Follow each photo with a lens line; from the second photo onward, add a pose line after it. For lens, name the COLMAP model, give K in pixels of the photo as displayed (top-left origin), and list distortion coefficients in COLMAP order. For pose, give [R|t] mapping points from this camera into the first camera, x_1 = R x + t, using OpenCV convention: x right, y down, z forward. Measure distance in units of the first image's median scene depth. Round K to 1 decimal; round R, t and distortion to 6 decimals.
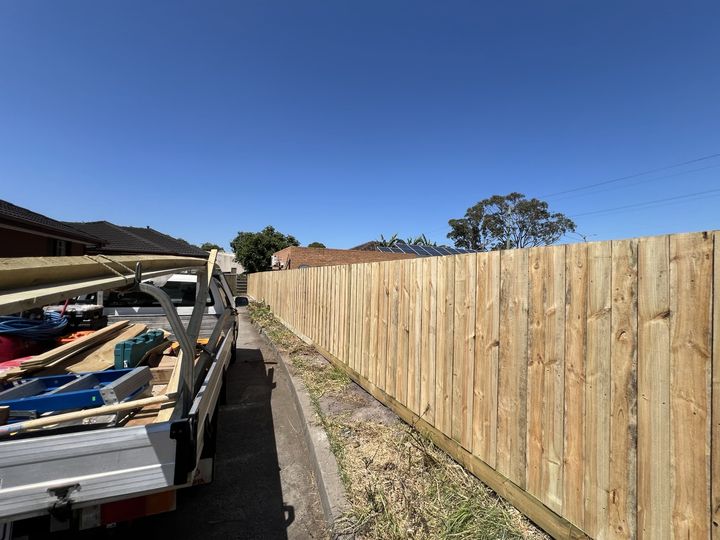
lens RADIAL K [[289.1, 0, 359.6], [0, 289.1, 271.2], [0, 0, 1]] dist [-0.007819, 0.001437]
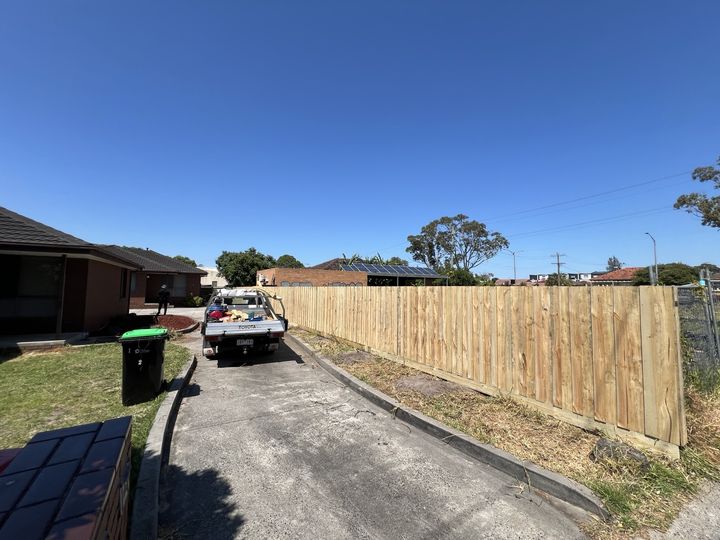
lens RADIAL K [[289.1, 0, 358.7], [0, 289.1, 269.0], [0, 0, 1]] dist [-0.007819, 0.001437]
pose [[0.994802, -0.003671, 0.101764, 0.005937], [0.007866, 0.999134, -0.040847, -0.005960], [-0.101526, 0.041435, 0.993970, -0.119924]]
